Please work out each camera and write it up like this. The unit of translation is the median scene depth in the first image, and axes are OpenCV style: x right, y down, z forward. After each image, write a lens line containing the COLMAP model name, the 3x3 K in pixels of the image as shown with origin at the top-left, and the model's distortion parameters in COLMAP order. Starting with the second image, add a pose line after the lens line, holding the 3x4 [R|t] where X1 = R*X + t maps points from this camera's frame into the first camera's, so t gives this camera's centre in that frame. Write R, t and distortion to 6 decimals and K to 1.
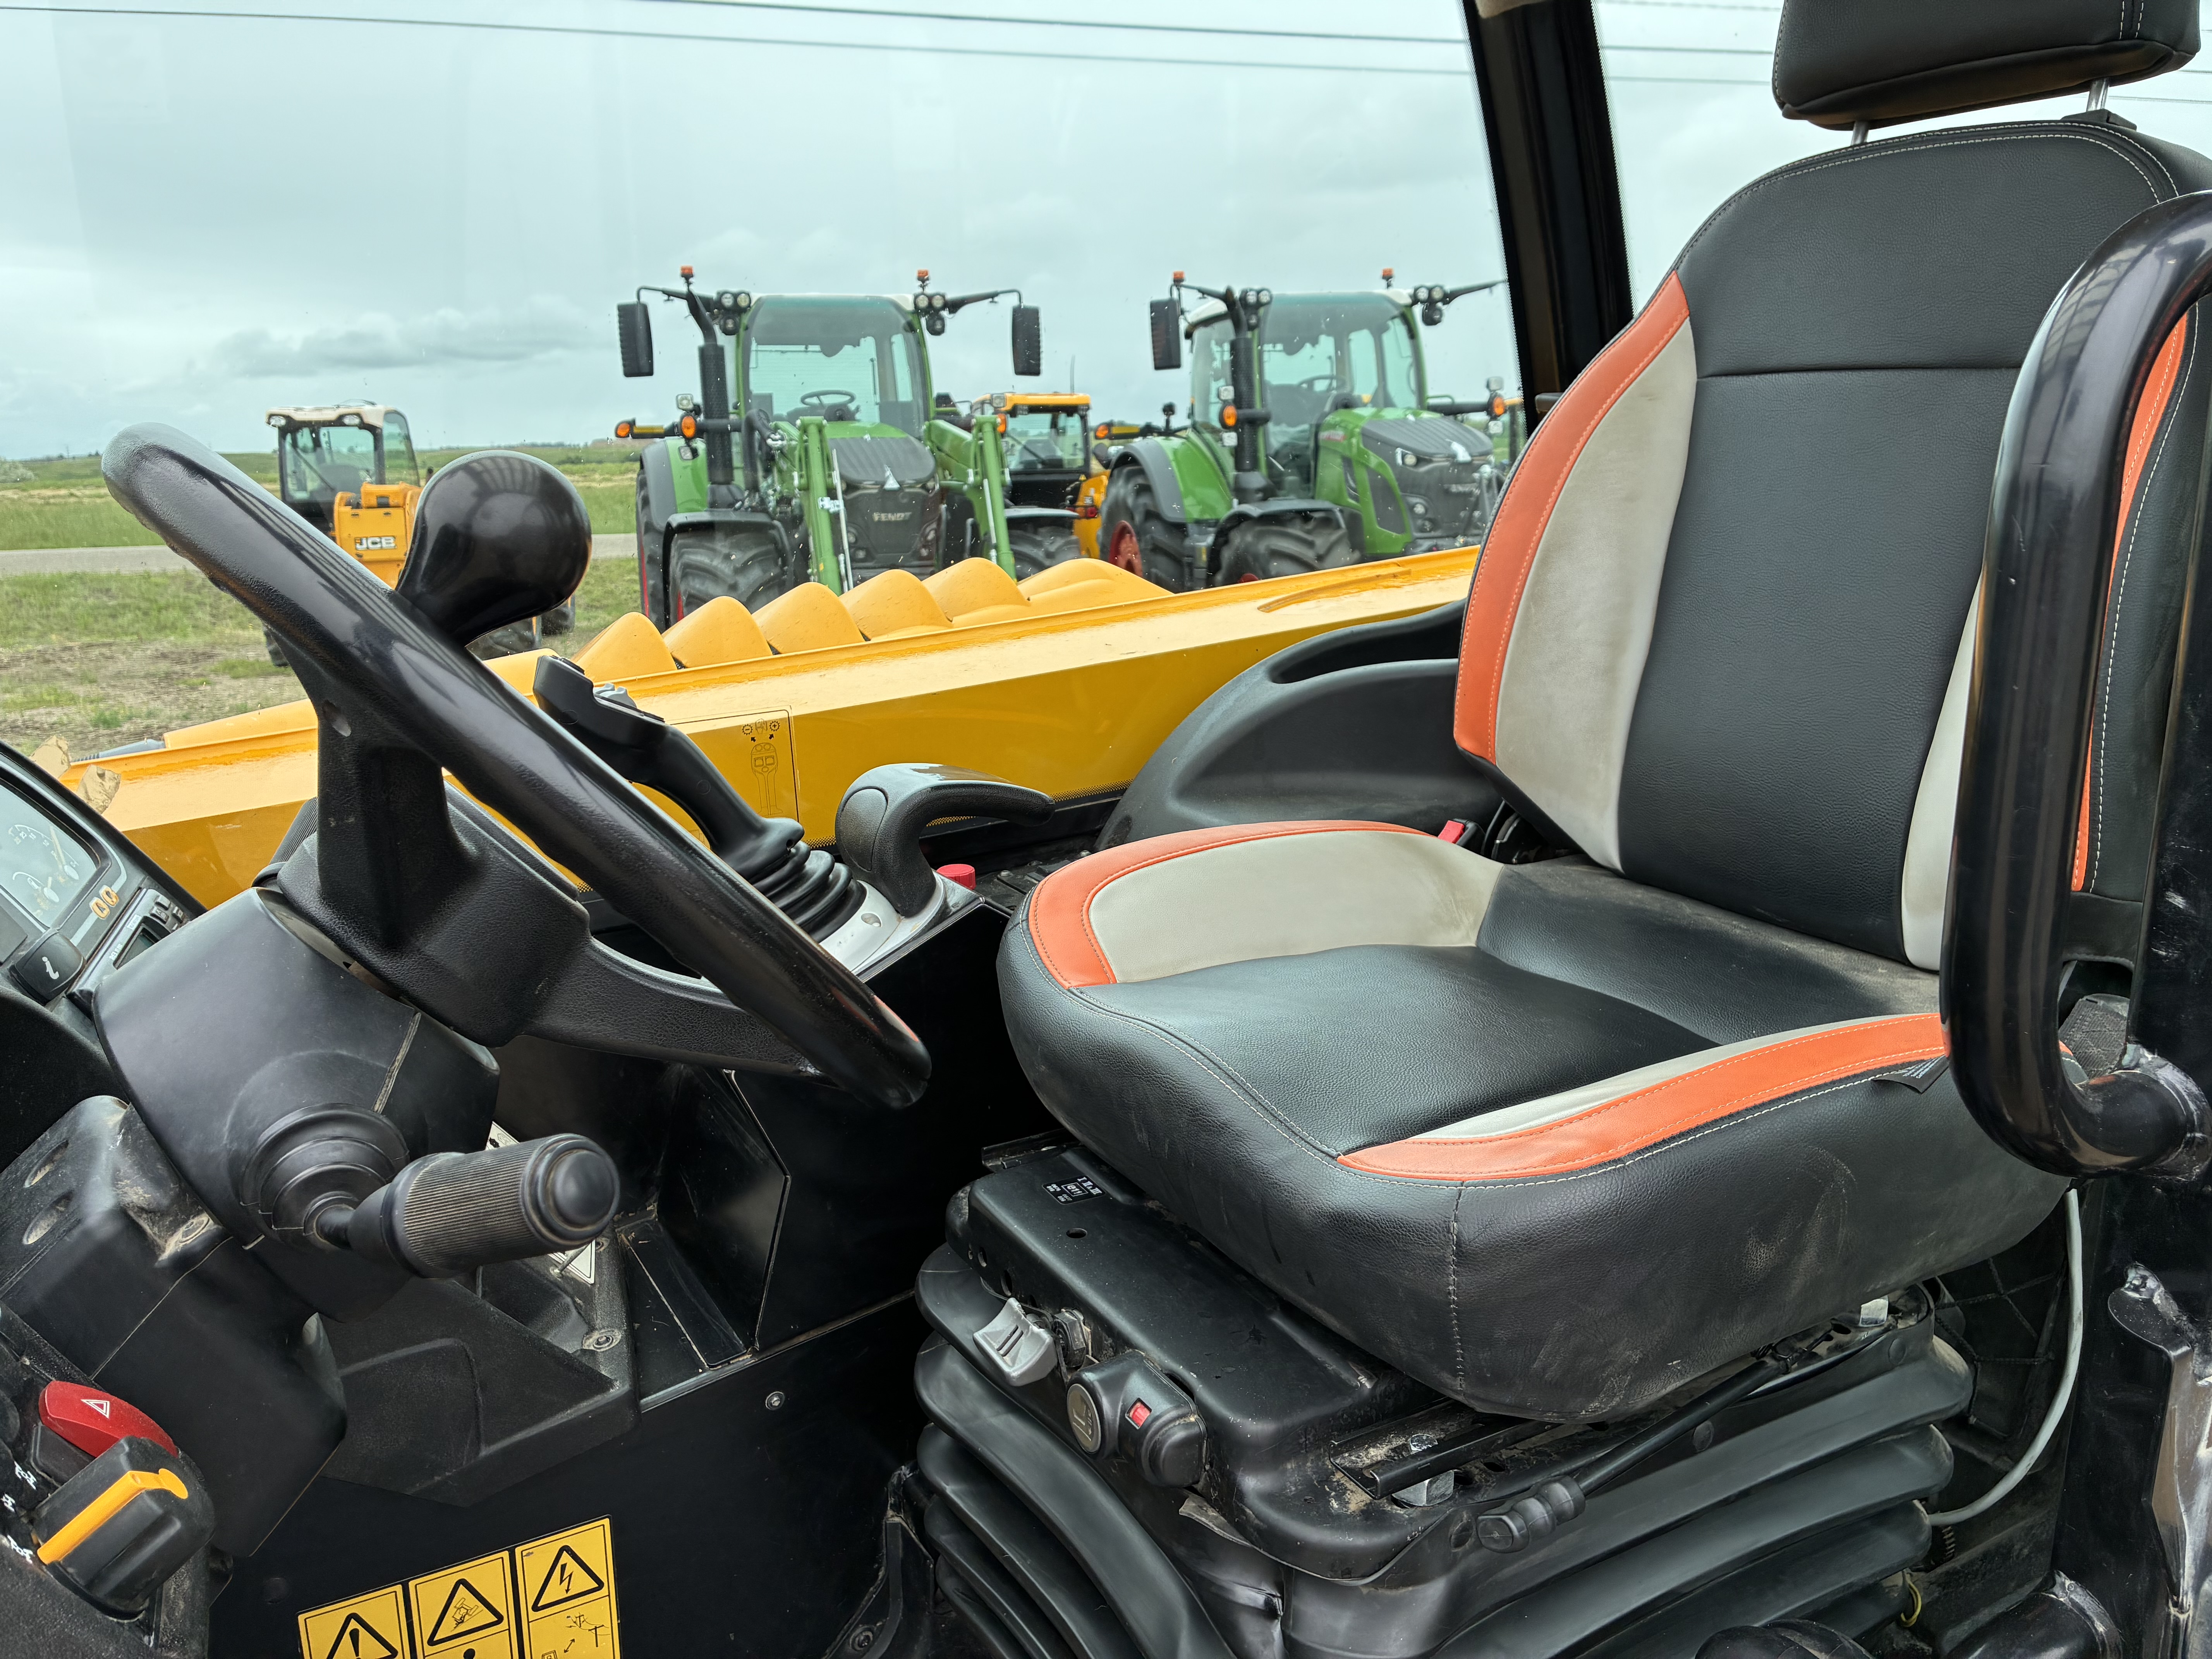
lens RADIAL K [[1681.9, 0, 1106.0], [0, 1681.9, 829.5], [0, 0, 1]] dist [0.062065, -0.141701]
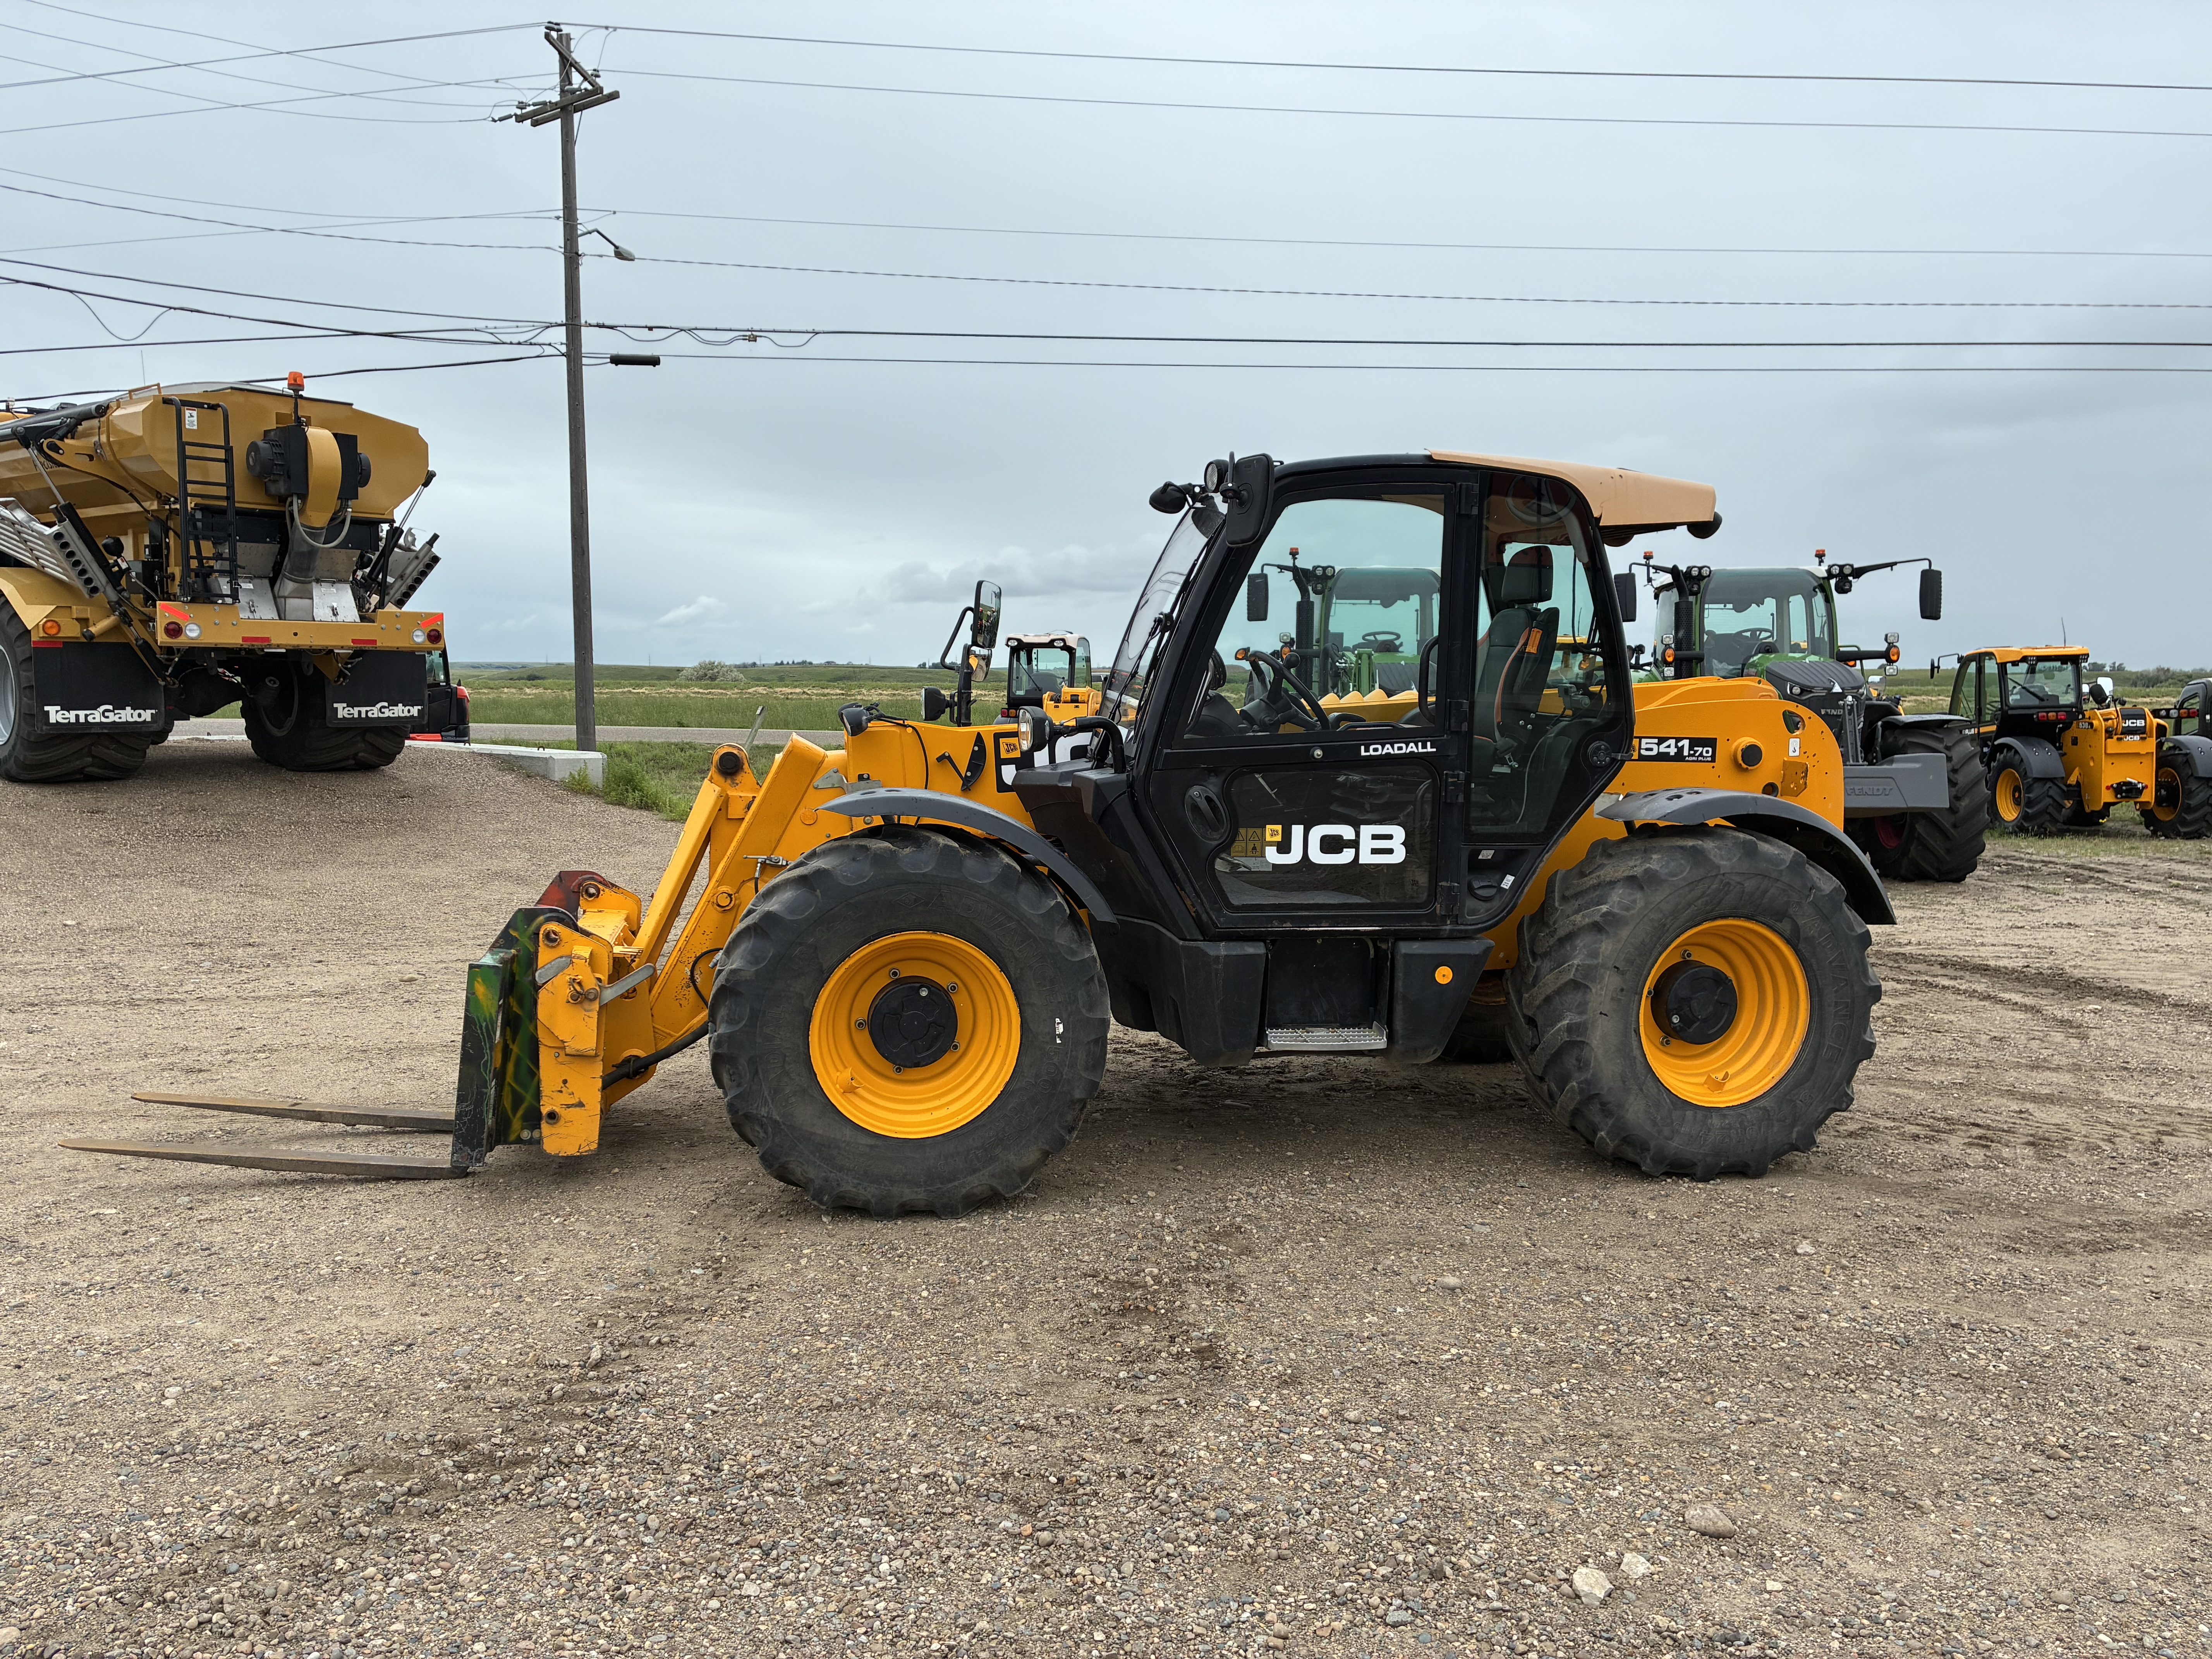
lens RADIAL K [[1671.0, 0, 1106.0], [0, 1671.0, 829.5], [0, 0, 1]] dist [-0.002872, 0.000273]
pose [[0.943079, 0.060564, -0.327008, 0.089900], [-0.102984, 0.988129, -0.113995, 0.094366], [0.316223, 0.141183, 0.938121, -0.388736]]
